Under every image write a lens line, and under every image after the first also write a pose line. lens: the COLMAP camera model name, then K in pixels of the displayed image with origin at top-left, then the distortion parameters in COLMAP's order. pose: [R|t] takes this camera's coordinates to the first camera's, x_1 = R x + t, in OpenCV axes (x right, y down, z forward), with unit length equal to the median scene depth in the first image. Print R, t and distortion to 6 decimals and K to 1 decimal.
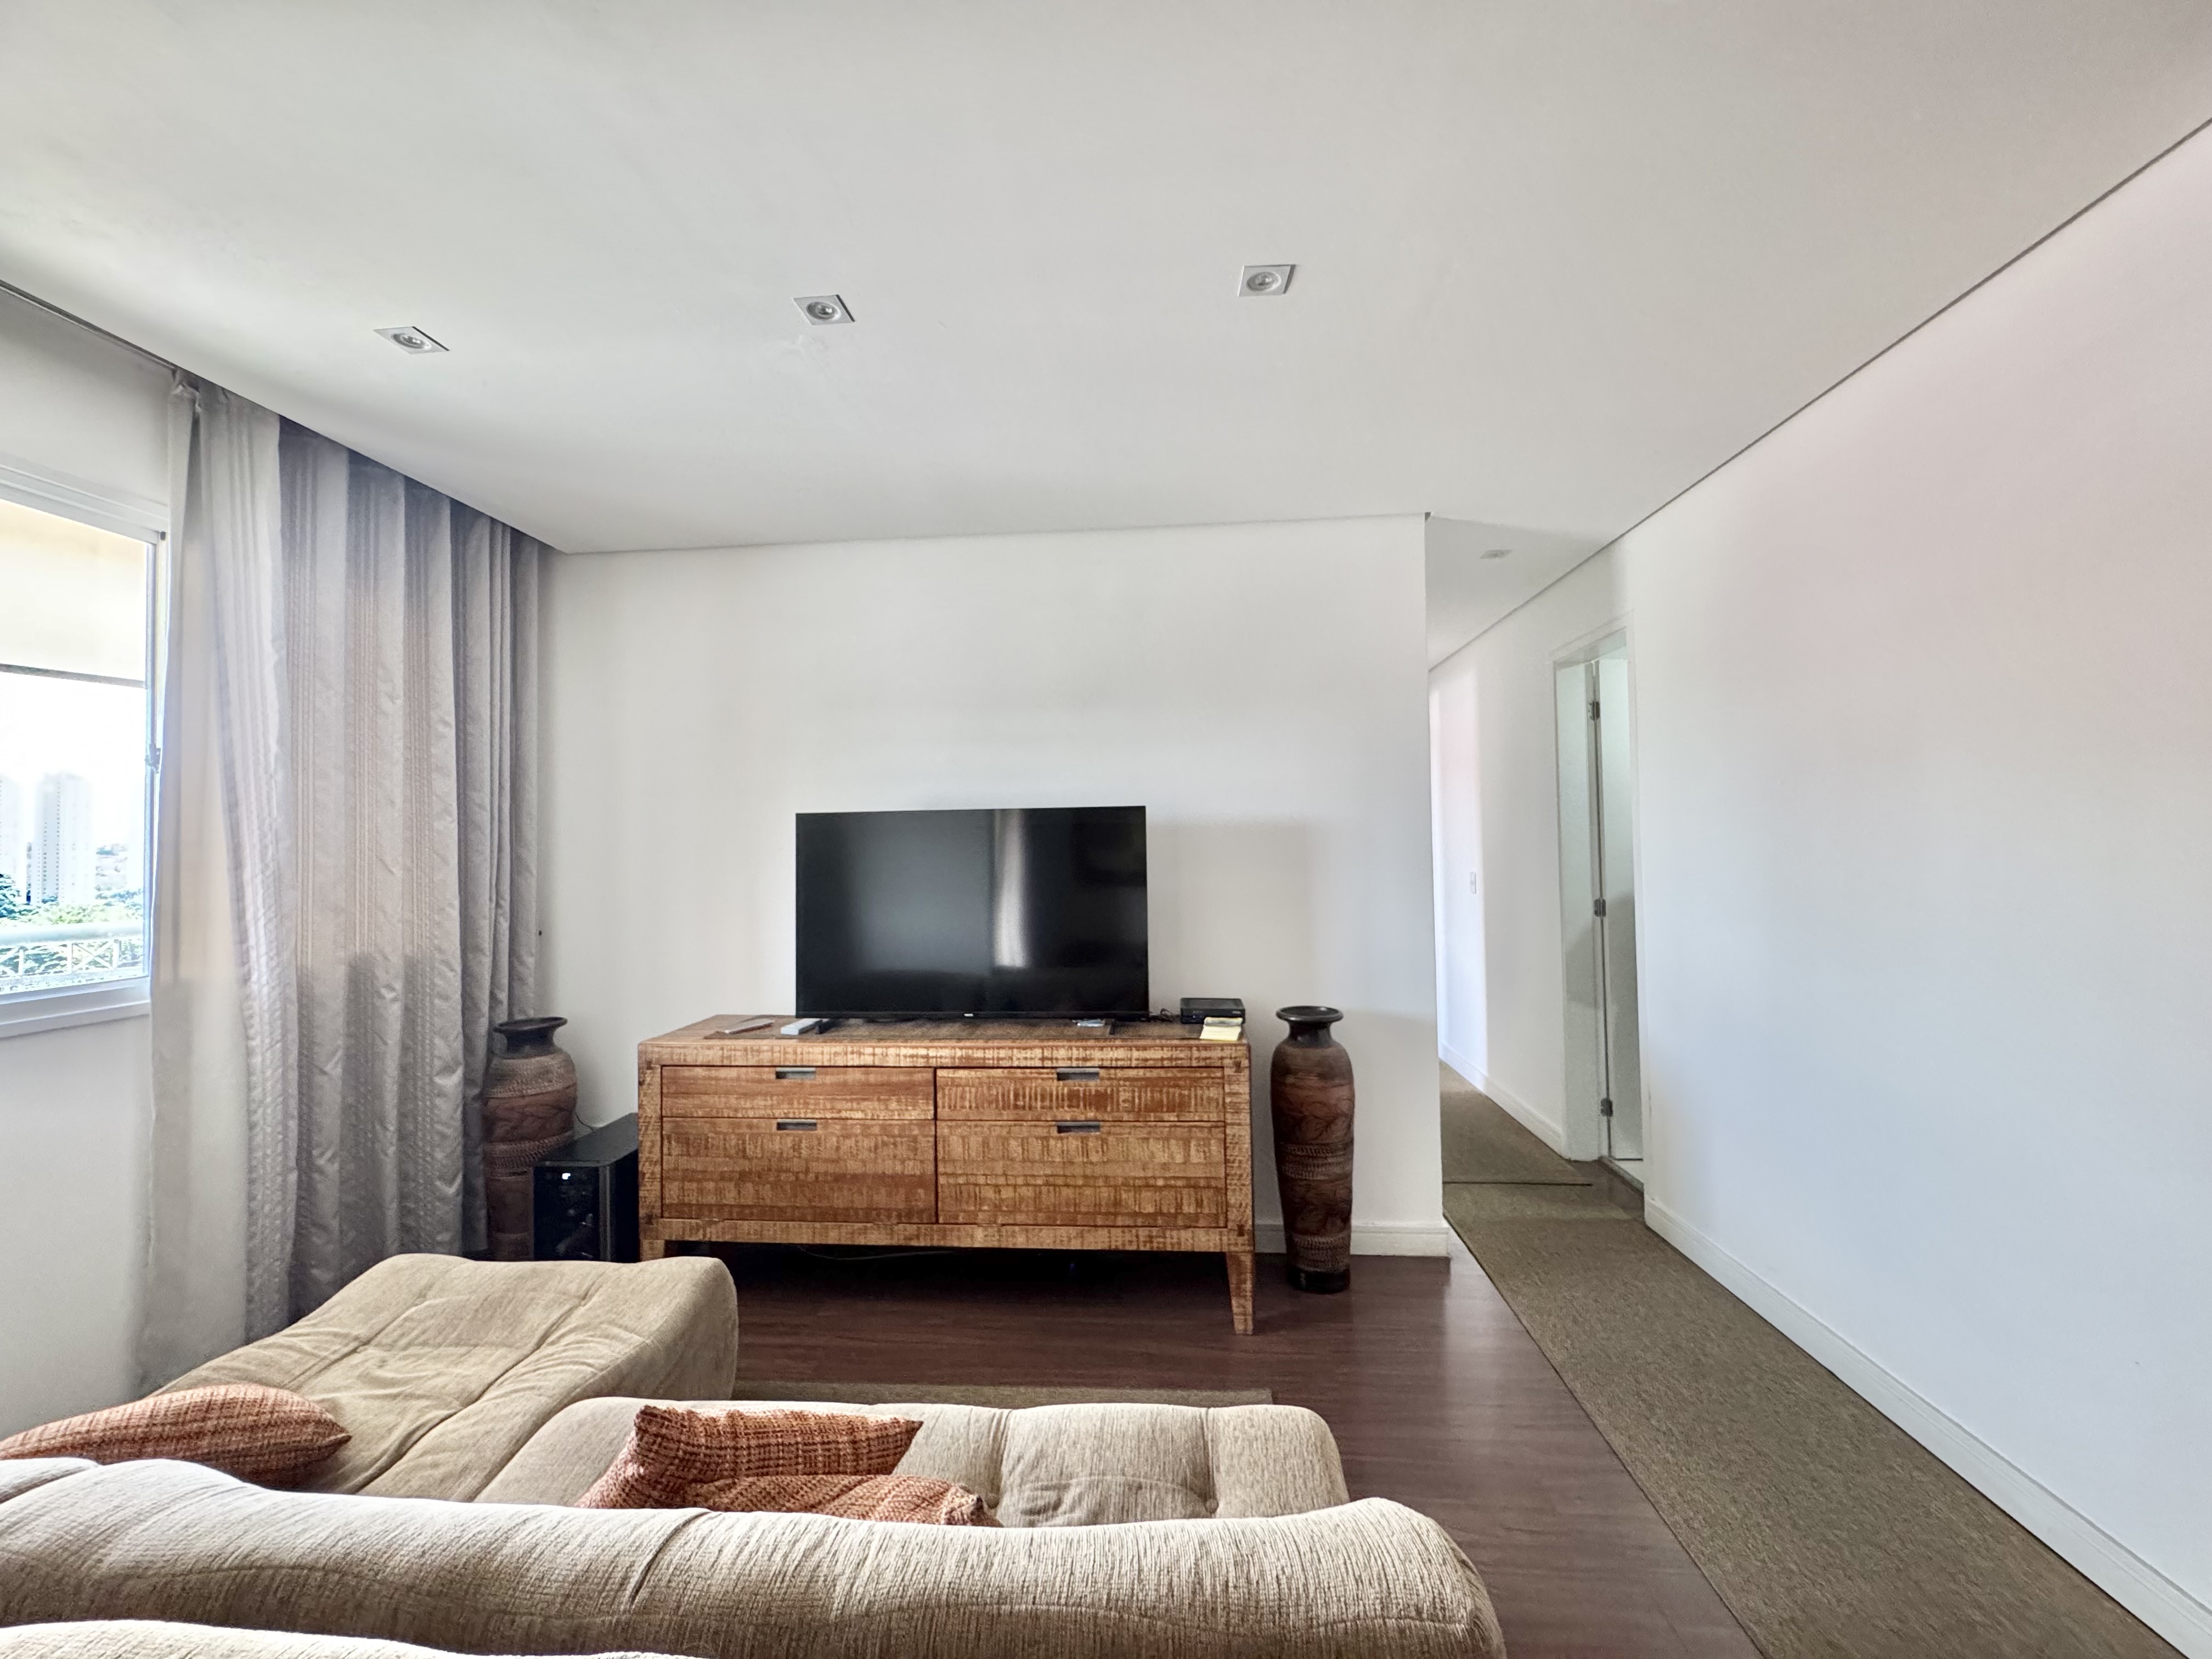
lens RADIAL K [[885.2, 0, 1098.7], [0, 885.2, 827.5], [0, 0, 1]] dist [-0.001716, 0.000510]
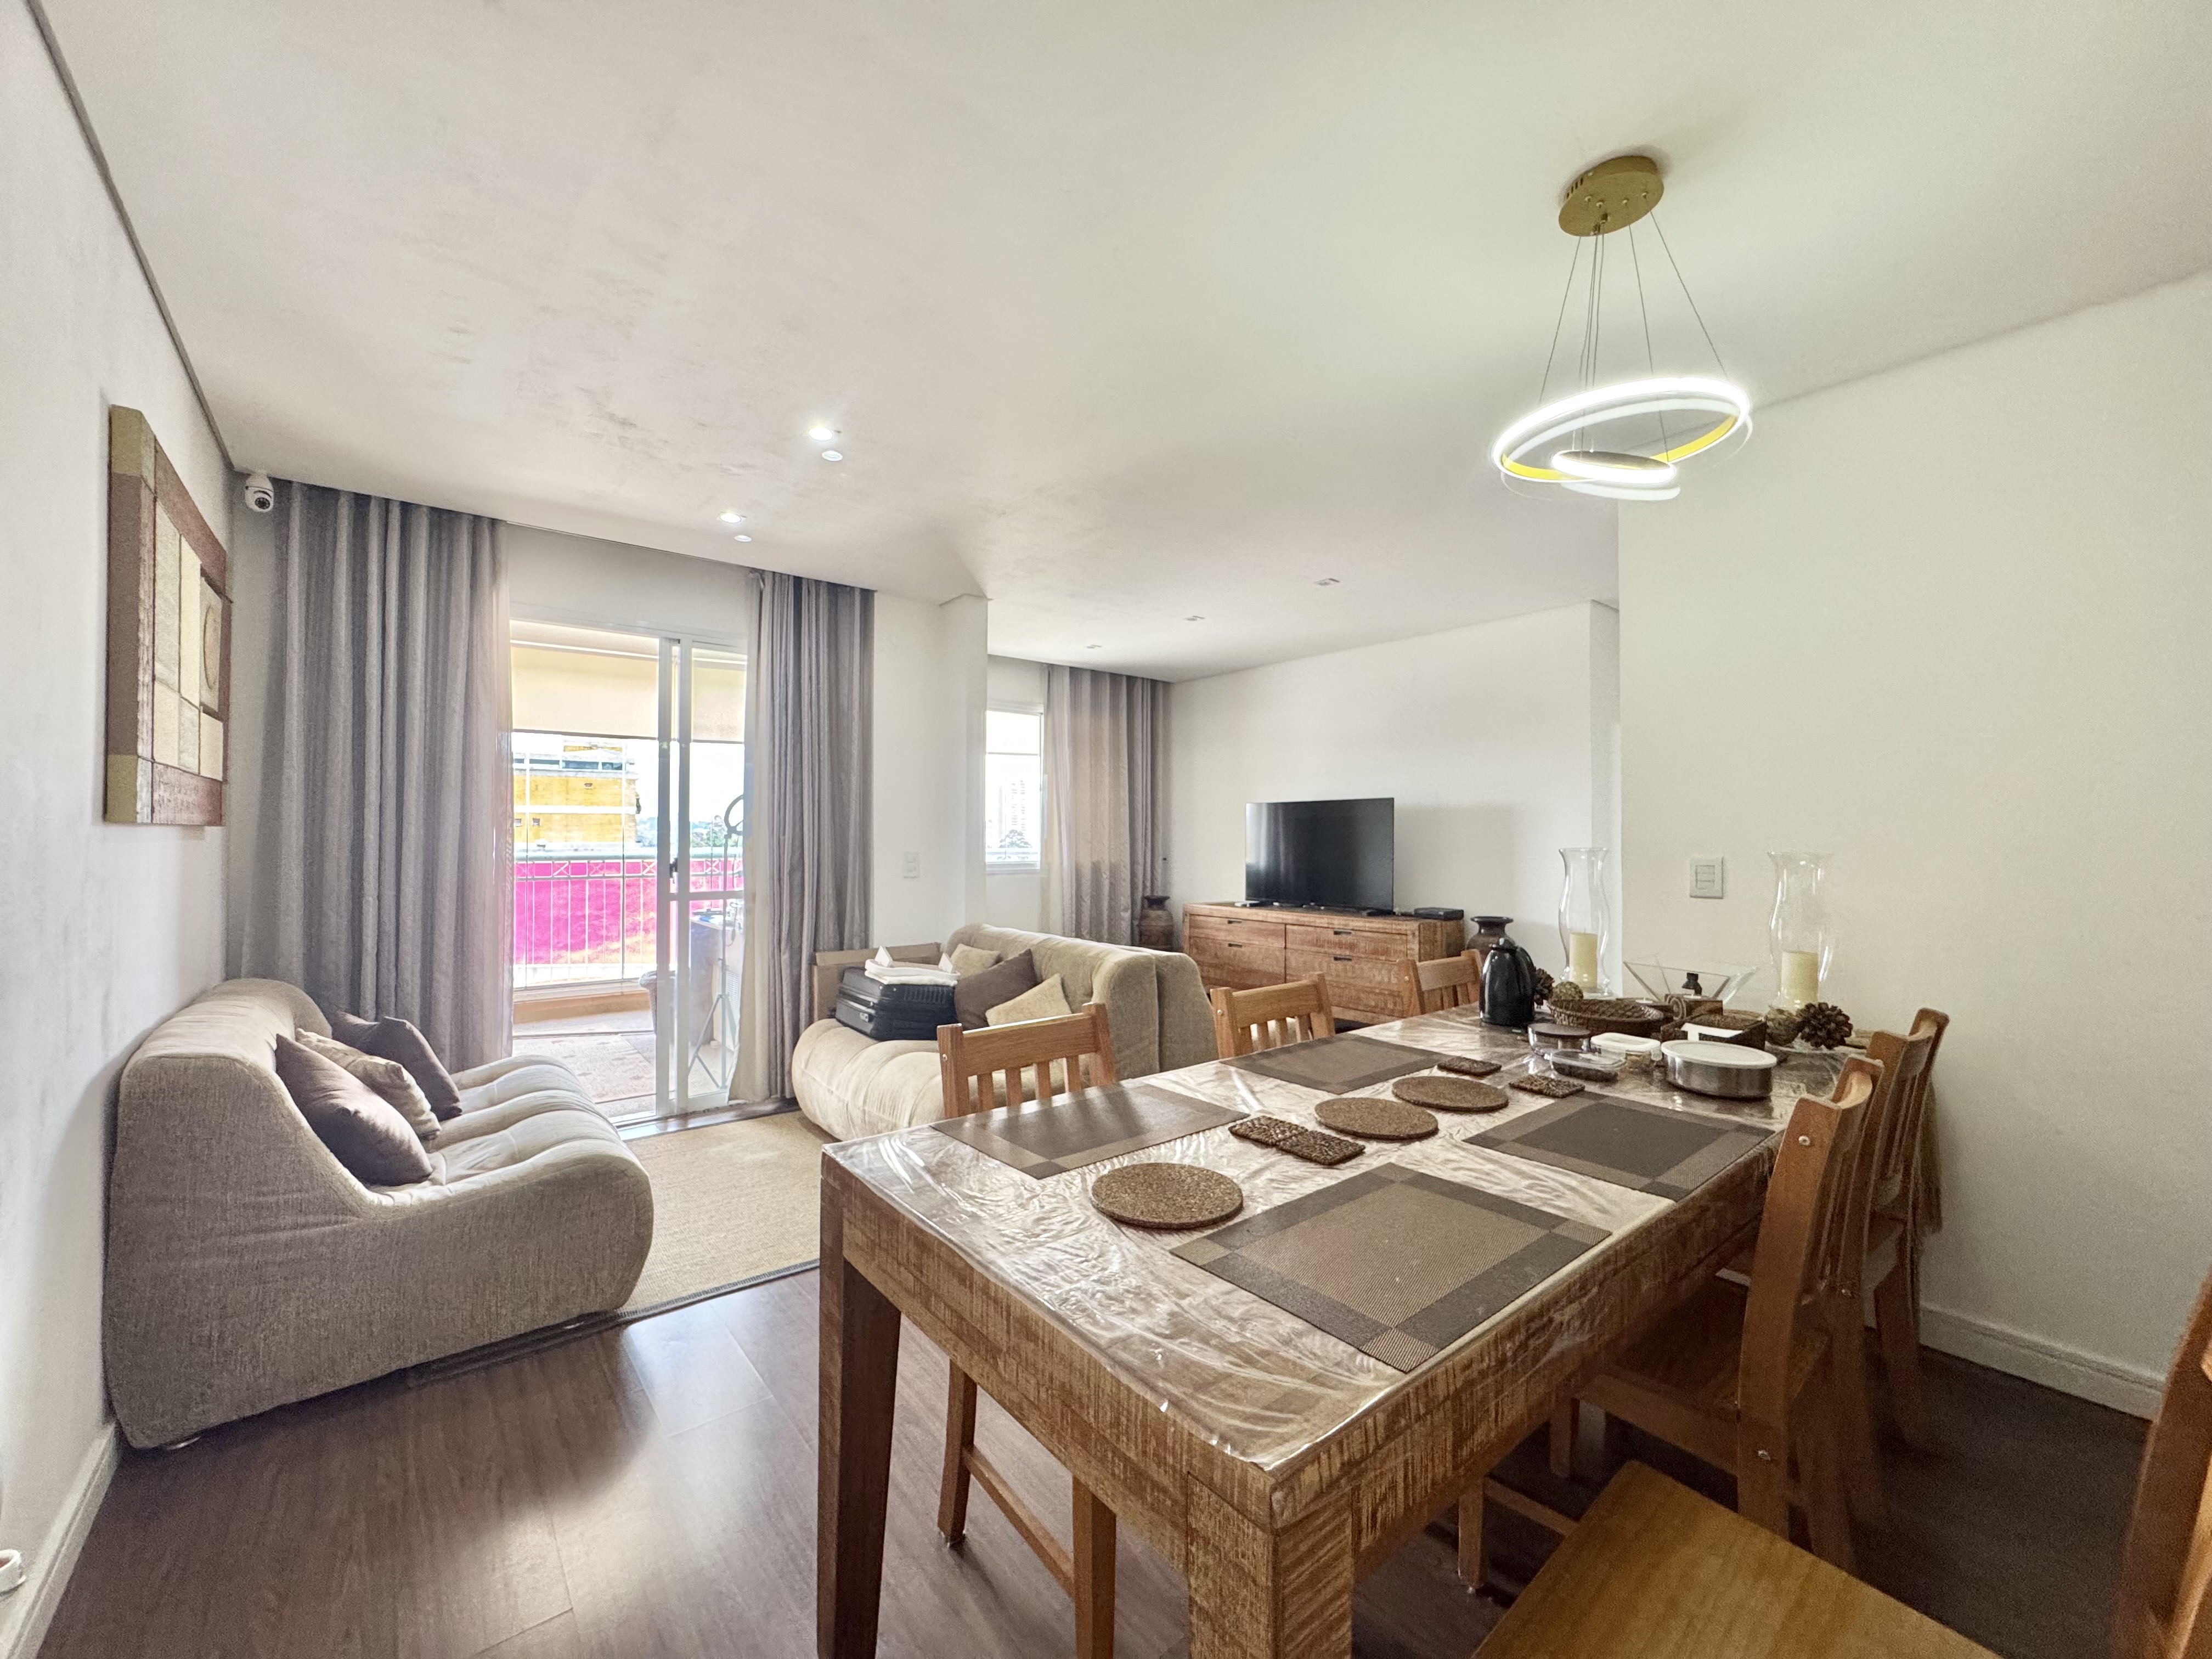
lens RADIAL K [[885.2, 0, 1102.9], [0, 885.2, 826.6], [0, 0, 1]] dist [-0.001716, 0.000510]
pose [[0.688678, 0.006307, -0.725040, 1.040915], [0.006382, 0.999871, 0.014759, 0.006173], [0.725039, -0.014792, 0.688549, -0.761372]]
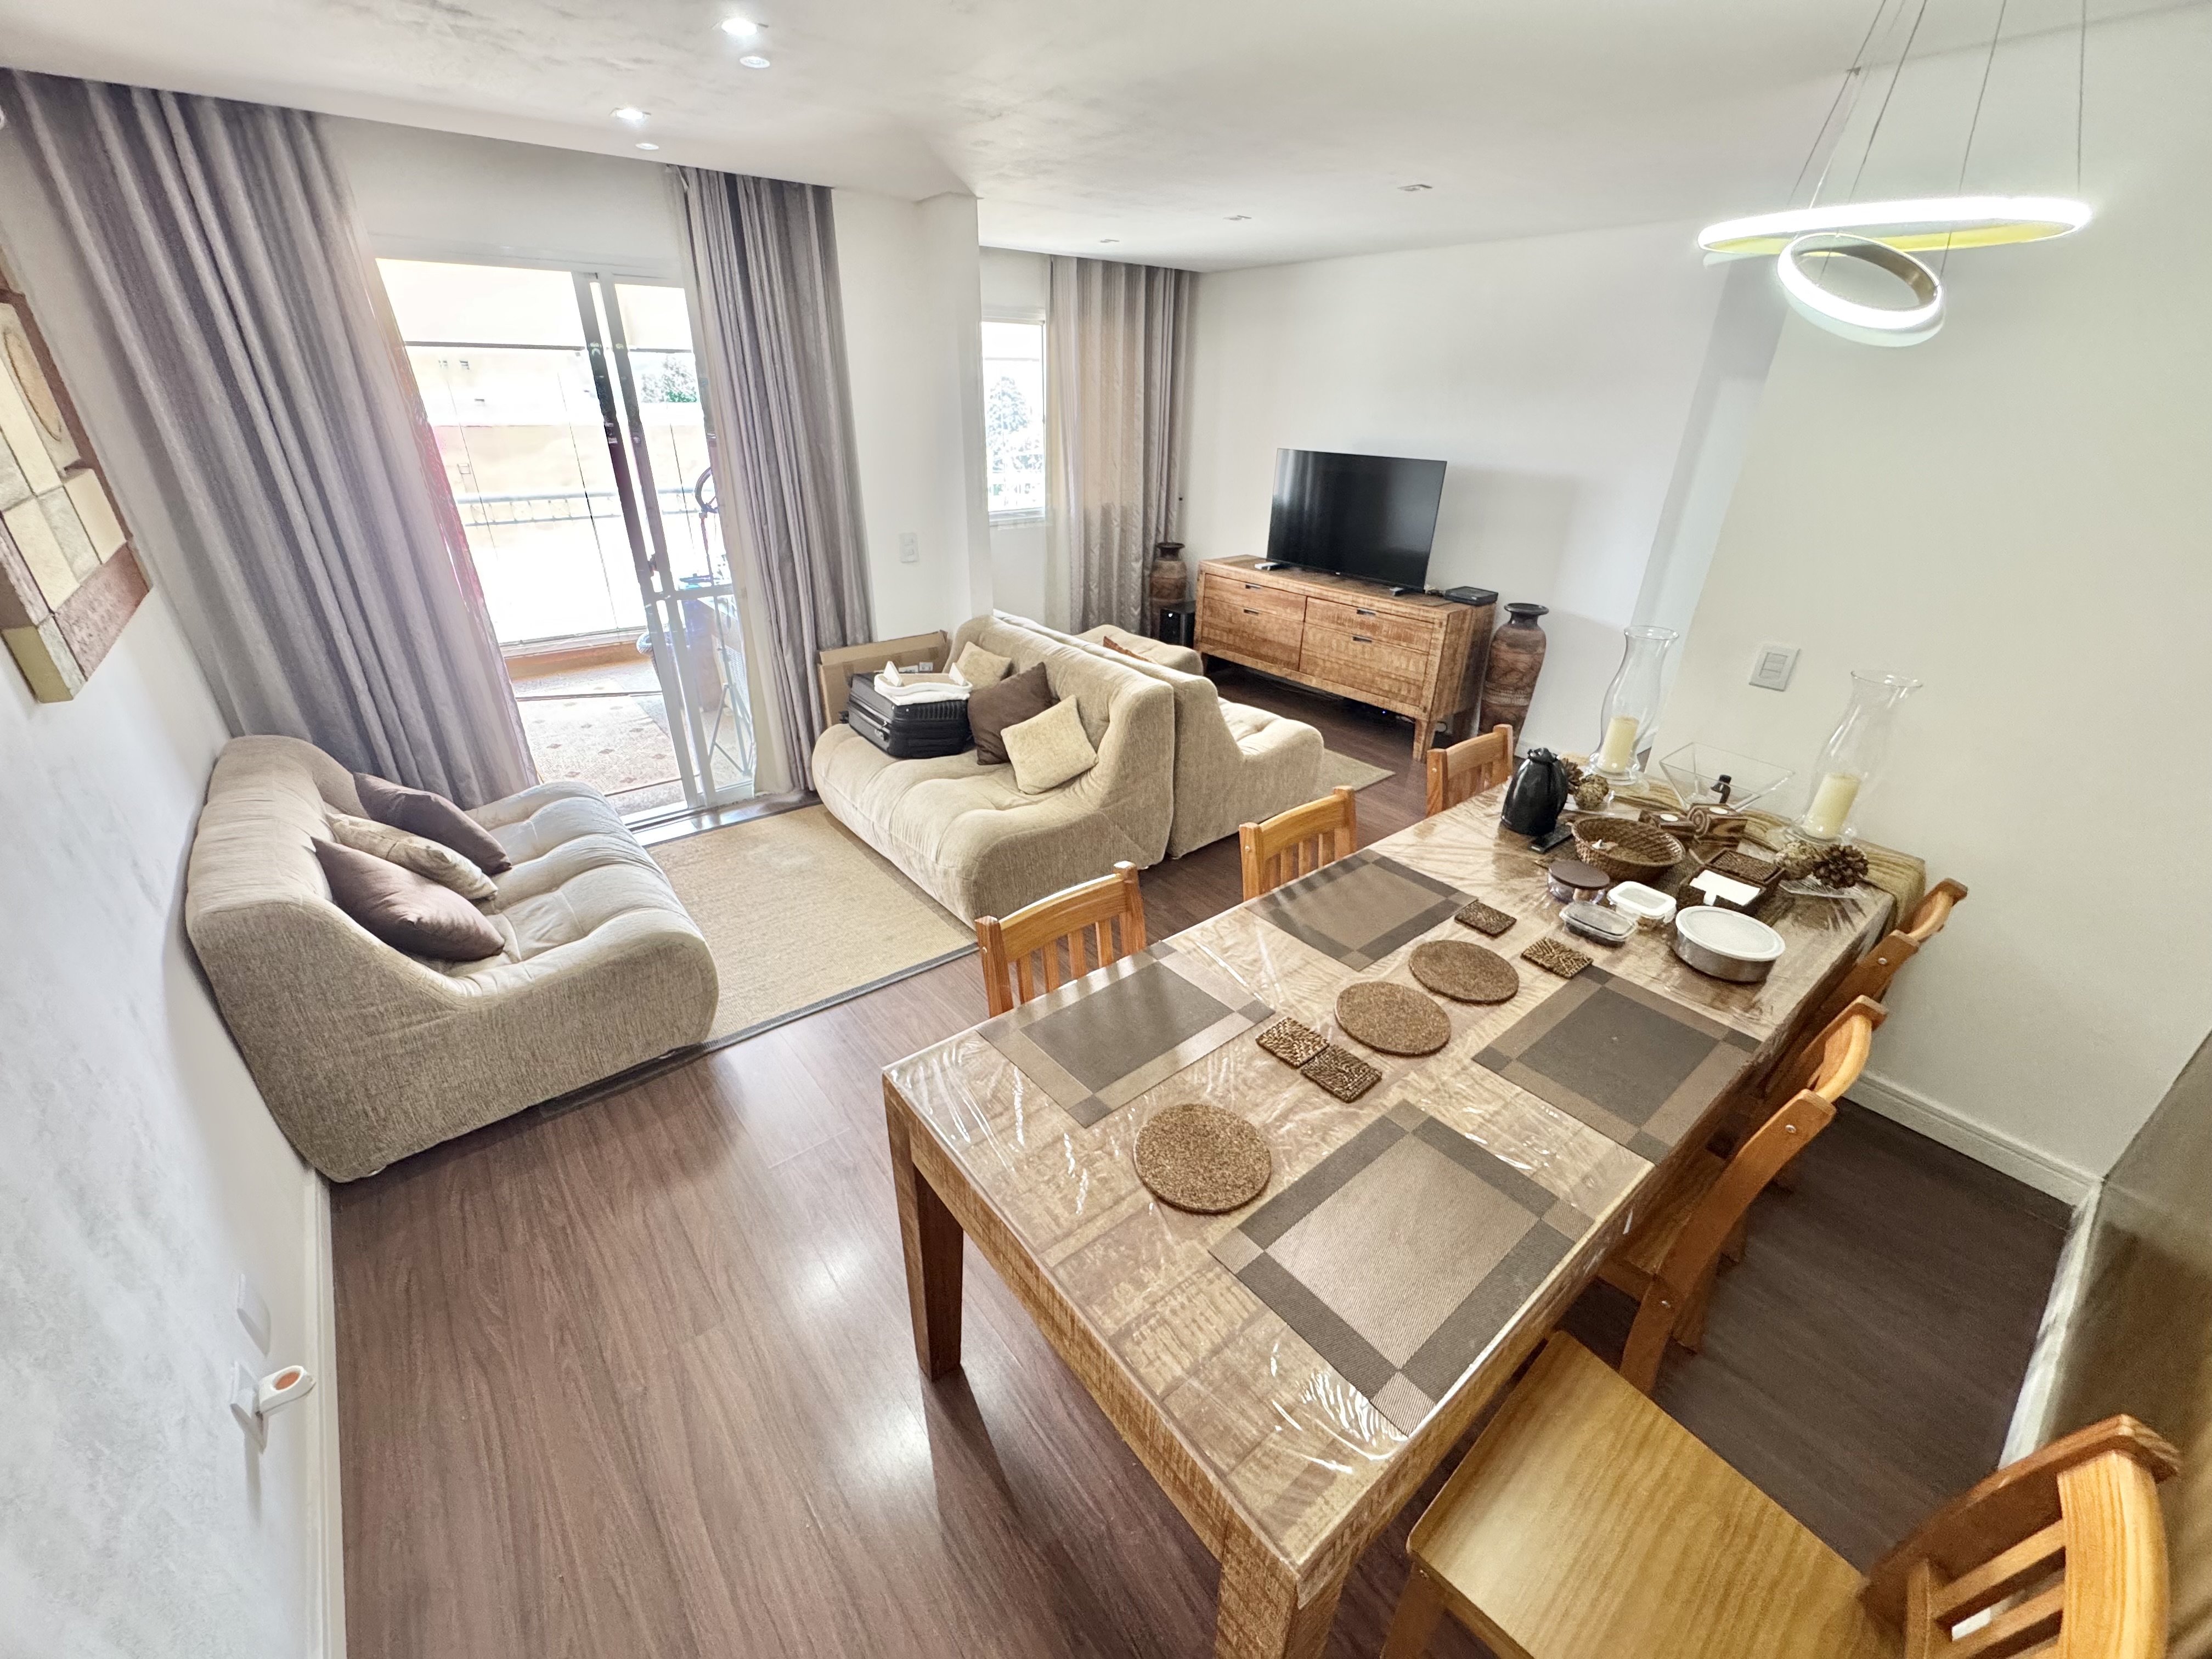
lens RADIAL K [[885.2, 0, 1103.3], [0, 885.2, 825.3], [0, 0, 1]] dist [-0.001716, 0.000510]
pose [[0.688341, 0.345449, -0.637849, 0.950576], [-0.005600, 0.881827, 0.471540, -0.211190], [0.725366, -0.321008, 0.608932, -0.714906]]
